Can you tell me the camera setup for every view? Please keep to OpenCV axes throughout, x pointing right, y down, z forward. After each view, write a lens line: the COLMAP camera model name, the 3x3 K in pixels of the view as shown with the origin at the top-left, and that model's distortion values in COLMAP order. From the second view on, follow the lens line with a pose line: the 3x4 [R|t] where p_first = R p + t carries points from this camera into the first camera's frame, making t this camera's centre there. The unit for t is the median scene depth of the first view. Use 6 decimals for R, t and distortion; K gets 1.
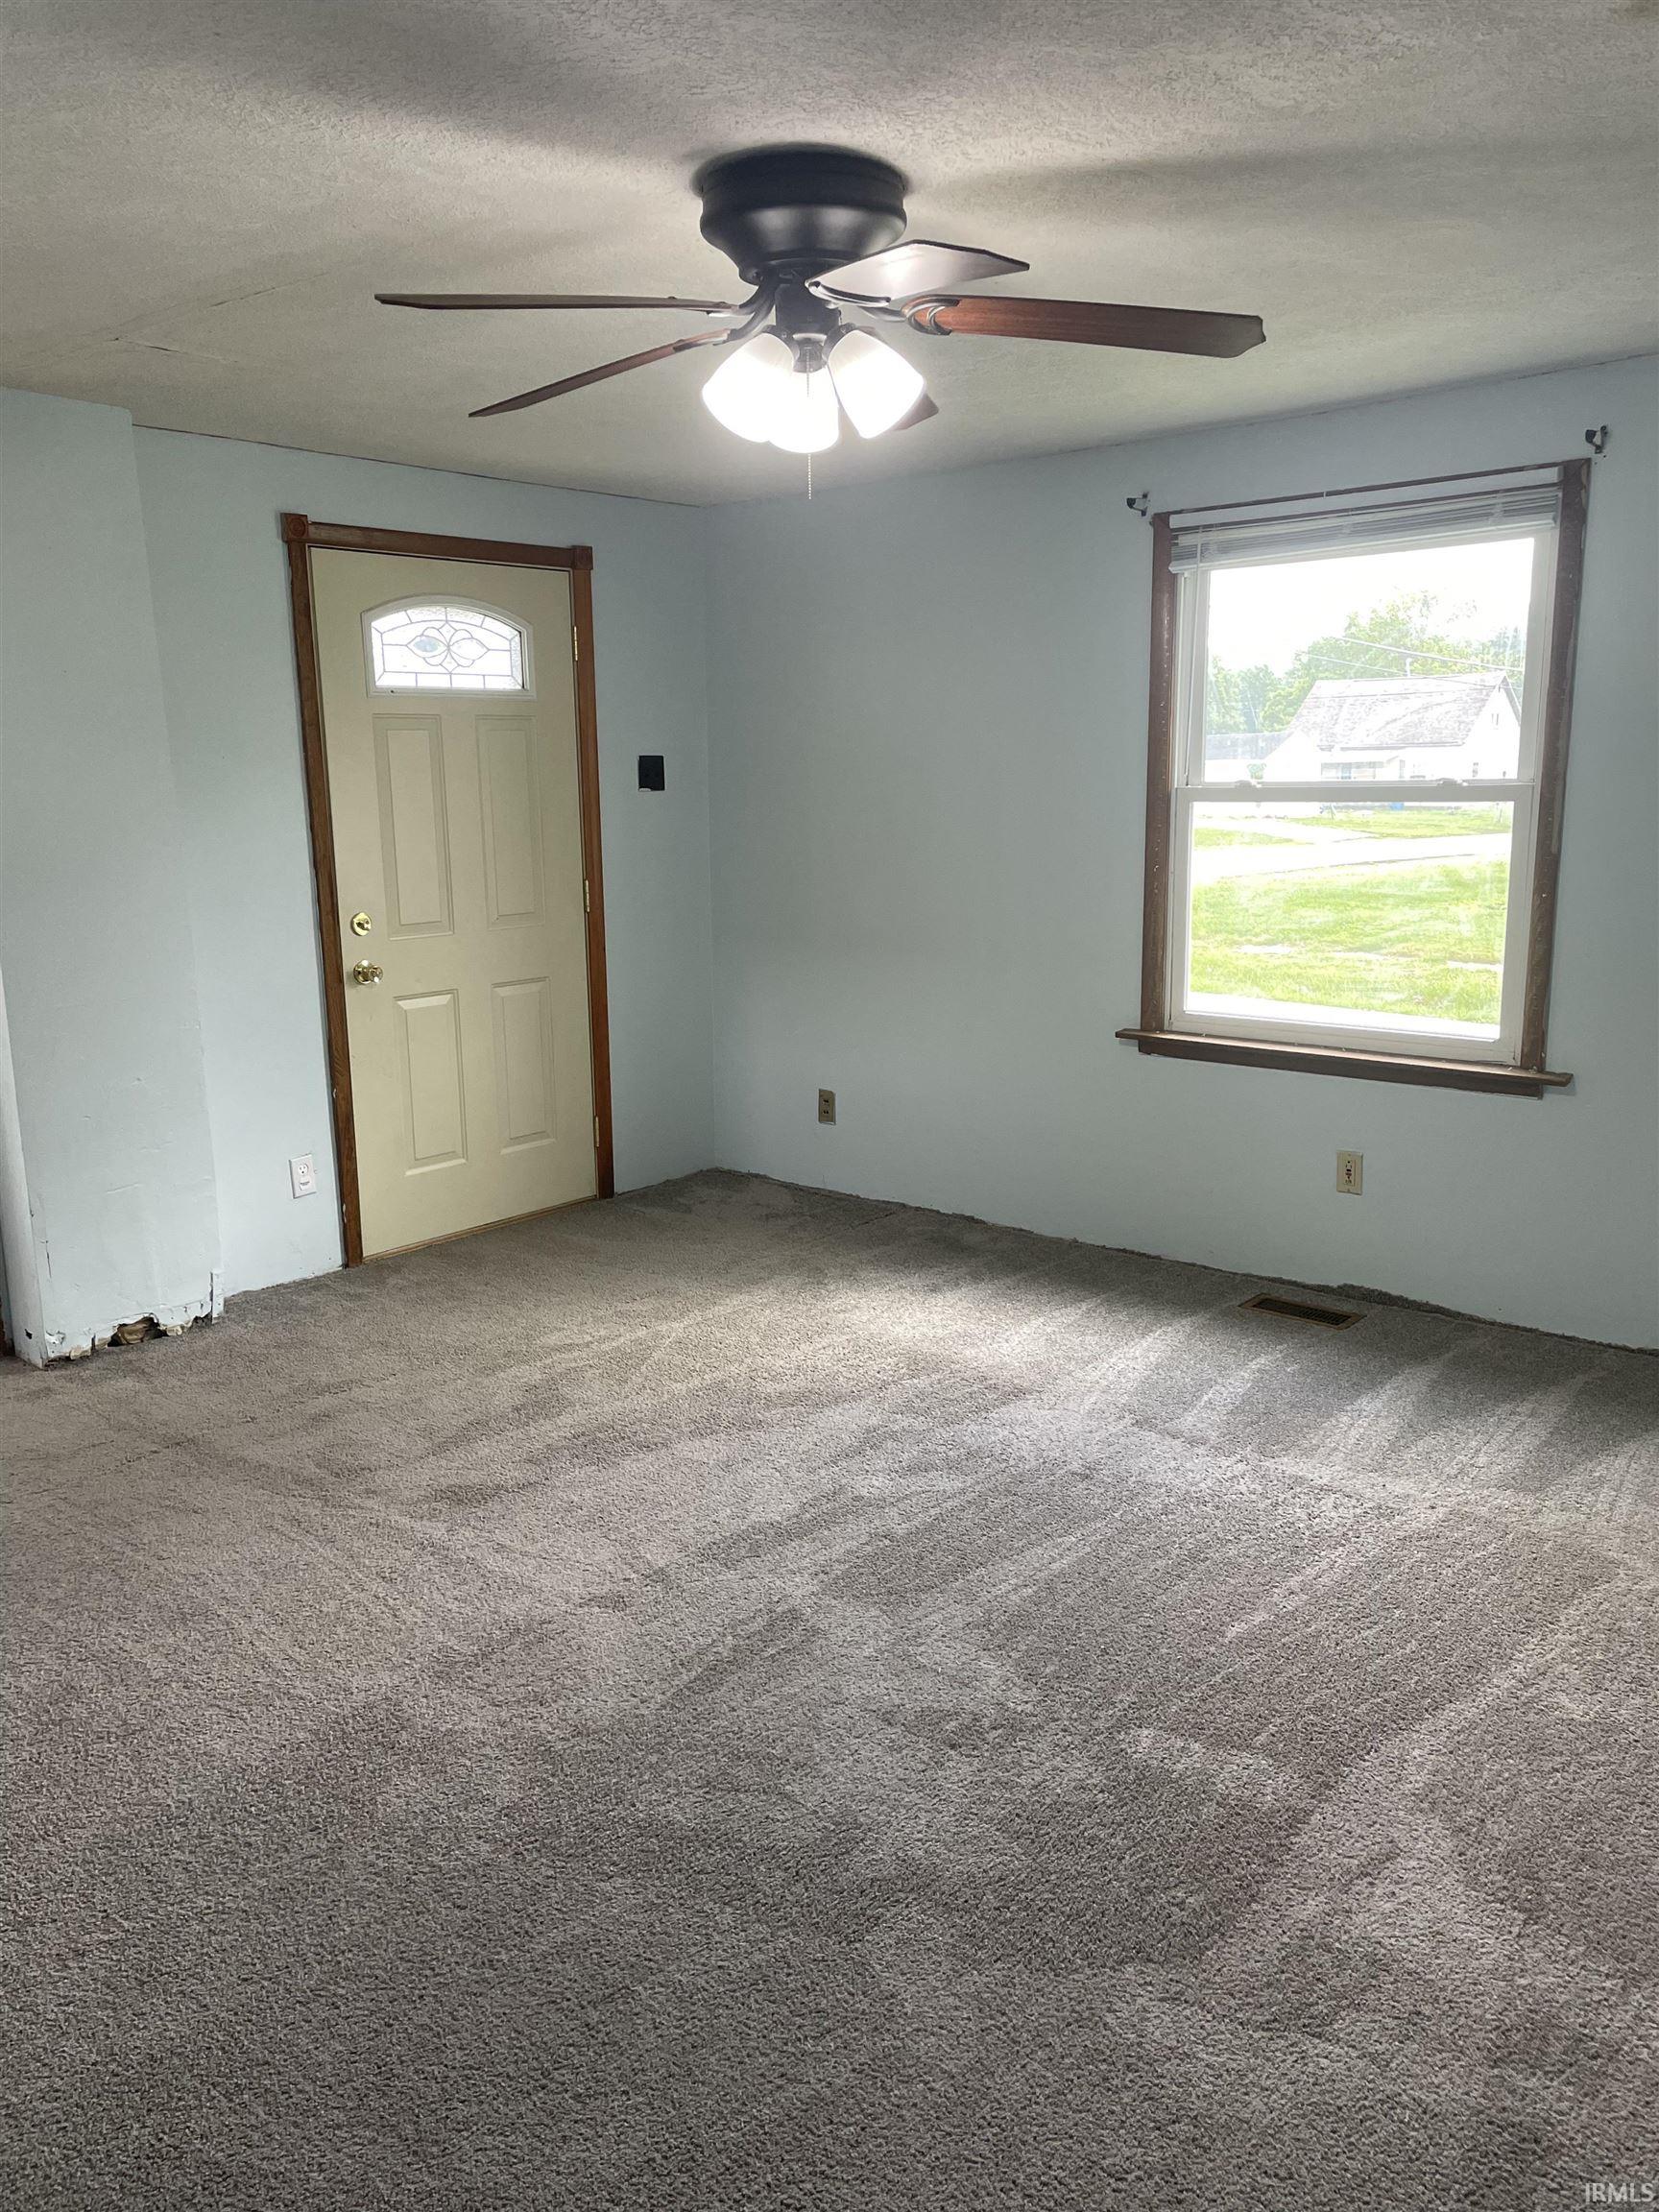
lens RADIAL K [[1678.9, 0, 829.5], [0, 1678.9, 1106.0], [0, 0, 1]] dist [0.070230, -0.000527]
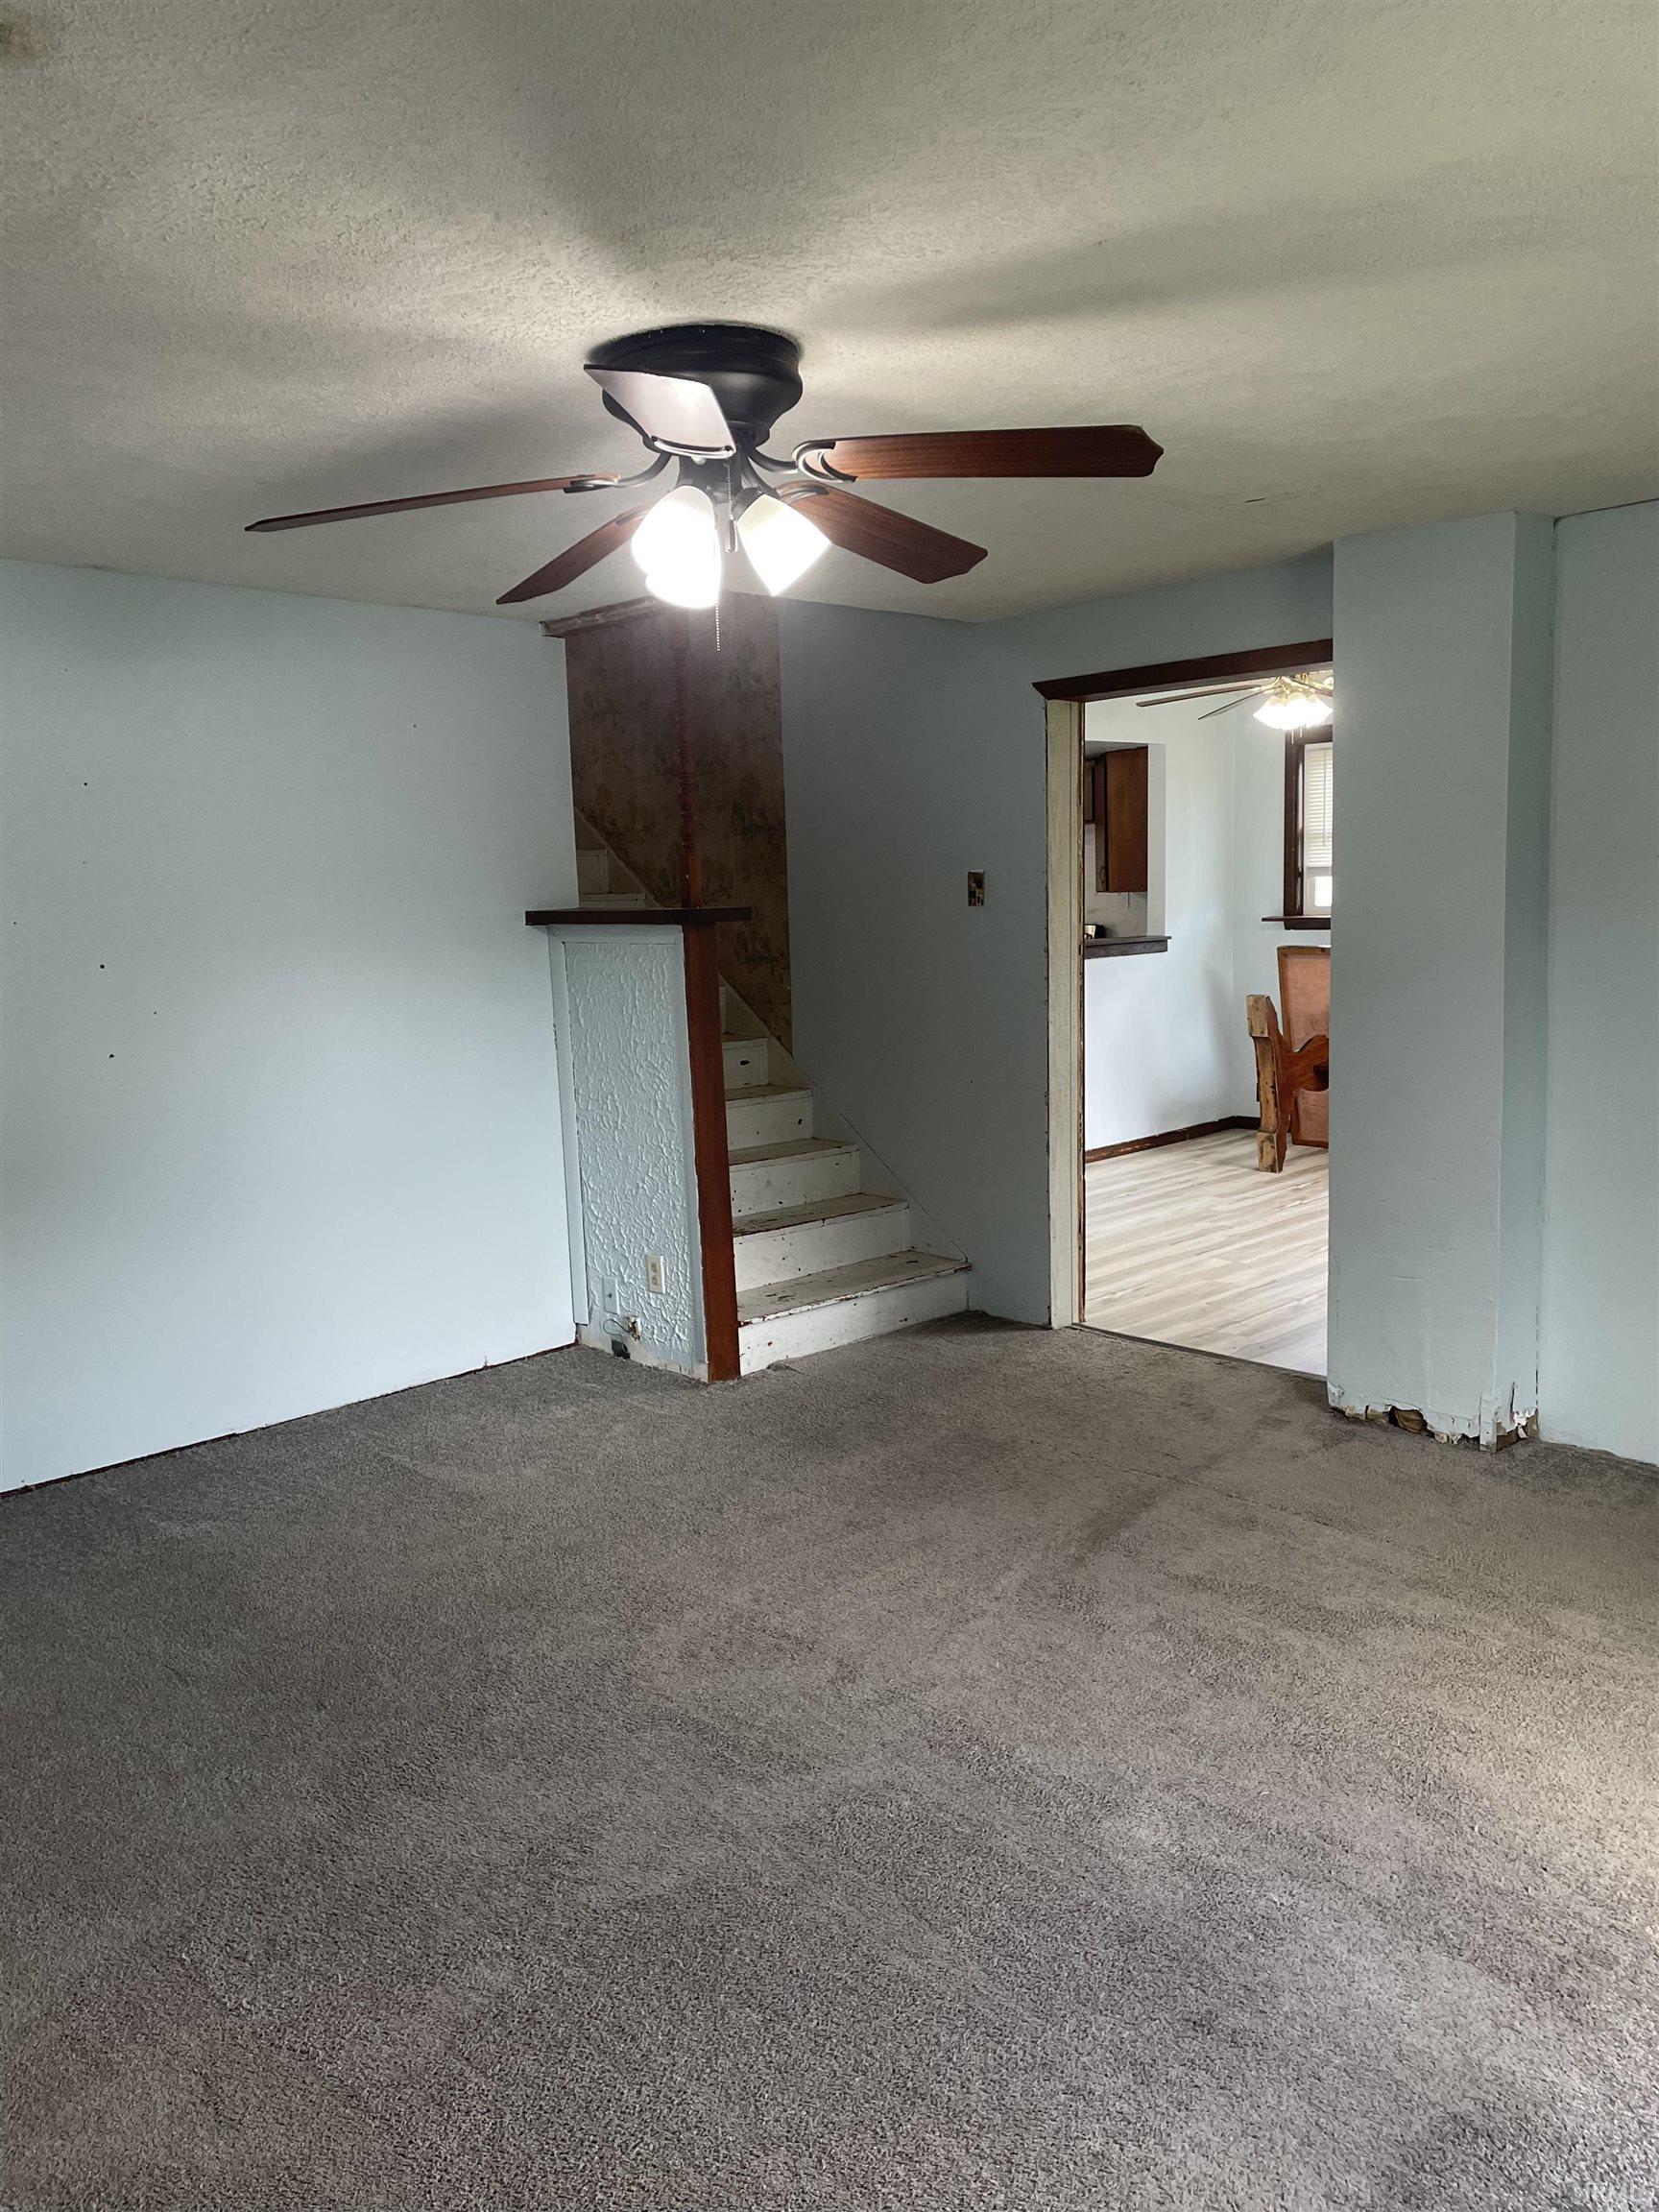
lens RADIAL K [[1678.9, 0, 829.5], [0, 1678.9, 1106.0], [0, 0, 1]] dist [0.070230, -0.000527]
pose [[-0.078630, 0.150929, -0.985413, 0.708416], [-0.164395, 0.972977, 0.162142, -0.189362], [0.983256, 0.174746, -0.051693, 0.788765]]
